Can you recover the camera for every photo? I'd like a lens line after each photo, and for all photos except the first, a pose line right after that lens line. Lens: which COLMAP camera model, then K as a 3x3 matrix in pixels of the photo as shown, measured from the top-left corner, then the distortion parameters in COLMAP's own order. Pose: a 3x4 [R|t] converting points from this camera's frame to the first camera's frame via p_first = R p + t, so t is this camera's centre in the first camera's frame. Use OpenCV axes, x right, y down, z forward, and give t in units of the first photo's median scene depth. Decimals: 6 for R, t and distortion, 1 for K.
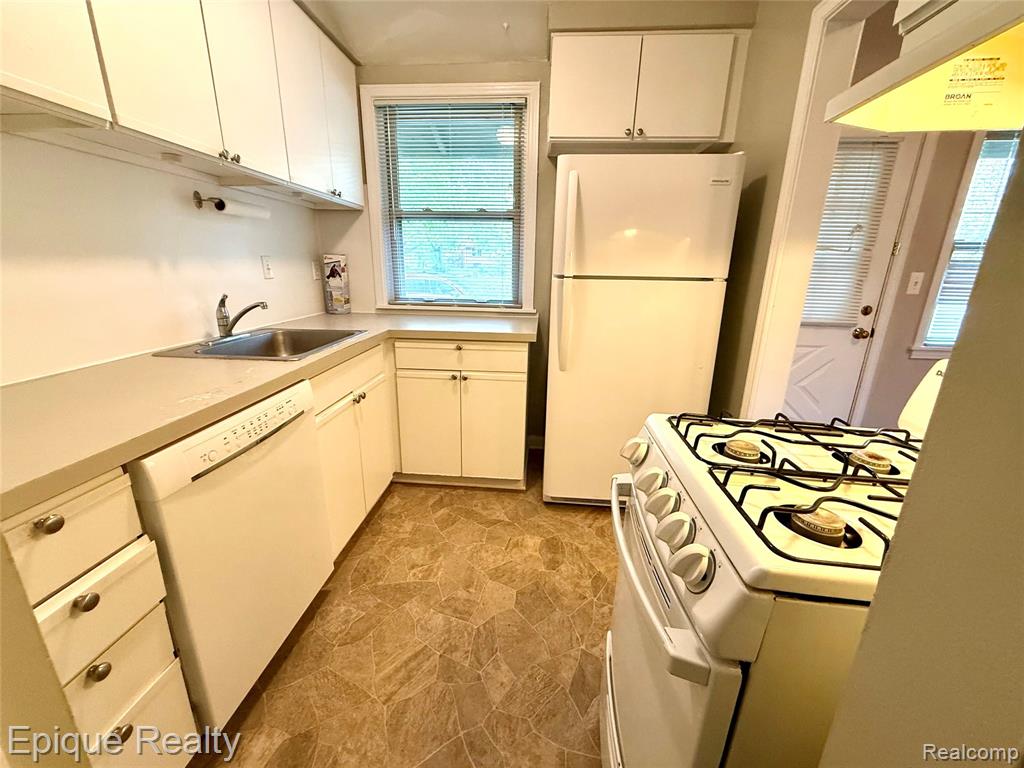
lens RADIAL K [[408.1, 0, 509.2], [0, 408.1, 383.7], [0, 0, 1]] dist [-0.001422, -0.000061]
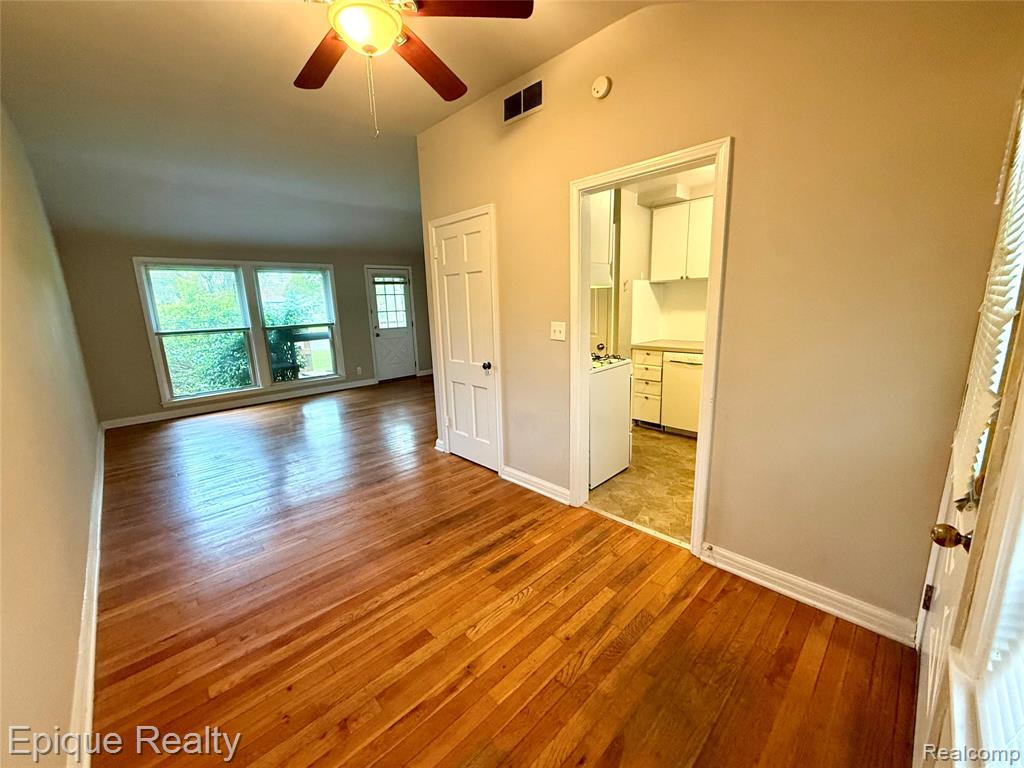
lens RADIAL K [[408.1, 0, 509.2], [0, 408.1, 383.7], [0, 0, 1]] dist [-0.001422, -0.000061]
pose [[-0.657888, 0.152973, -0.737417, 2.172143], [-0.191803, 0.912834, 0.360479, -0.472420], [0.728283, 0.378594, -0.571202, 1.377178]]
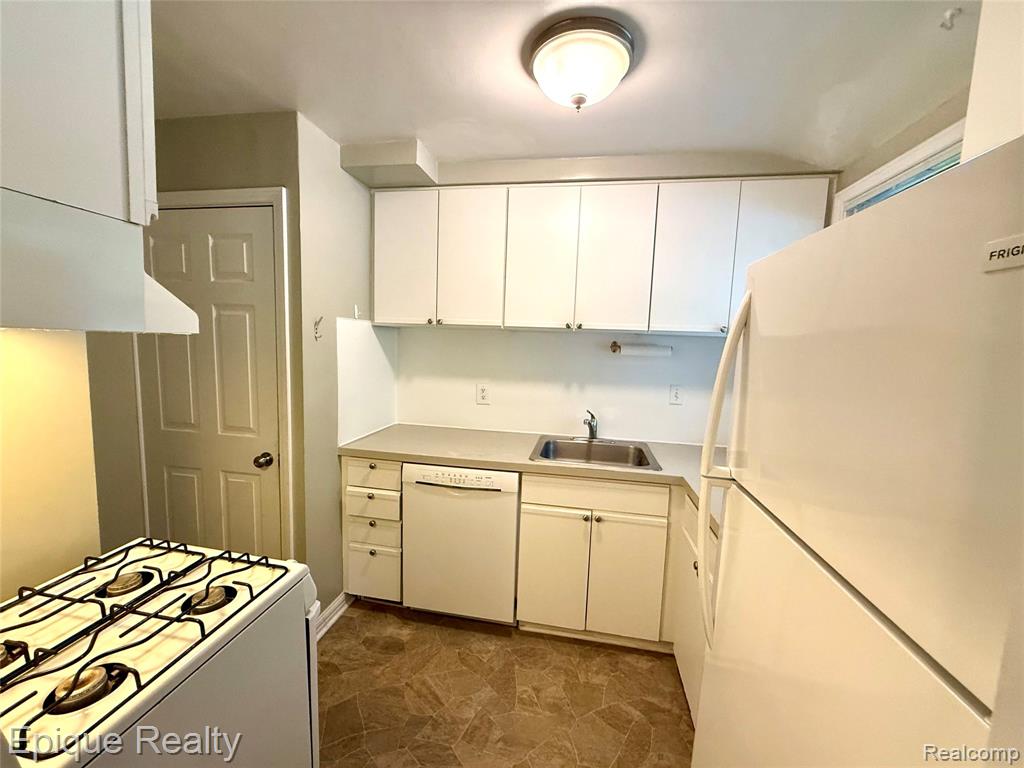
lens RADIAL K [[408.1, 0, 509.2], [0, 408.1, 383.7], [0, 0, 1]] dist [-0.001422, -0.000061]
pose [[-0.095612, 0.087872, -0.991533, 0.792894], [-0.314424, 0.942432, 0.113840, -0.404531], [0.944455, 0.322646, -0.062479, 0.844114]]
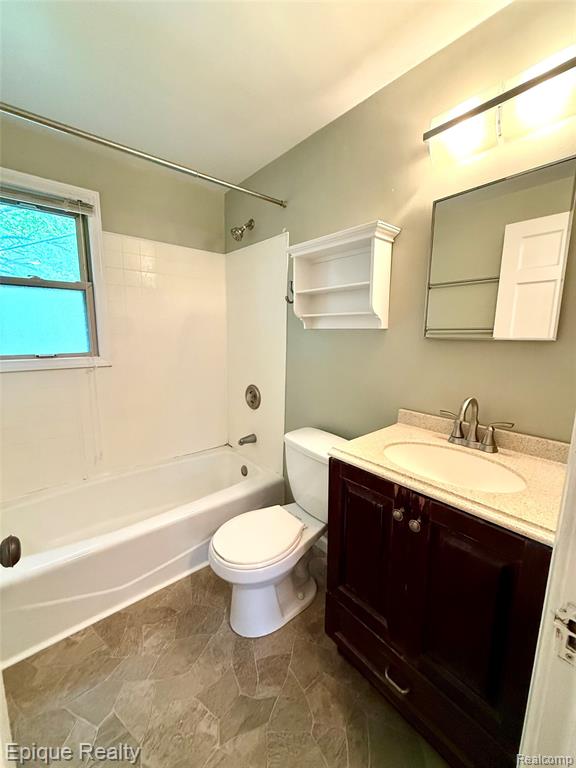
lens RADIAL K [[306.0, 0, 289.2], [0, 306.0, 380.9], [0, 0, 1]] dist [-0.001422, -0.000061]
pose [[-0.719493, -0.131299, 0.681975, -0.273300], [0.174315, 0.916391, 0.360336, -0.310865], [-0.672268, 0.378138, -0.636449, 0.908900]]
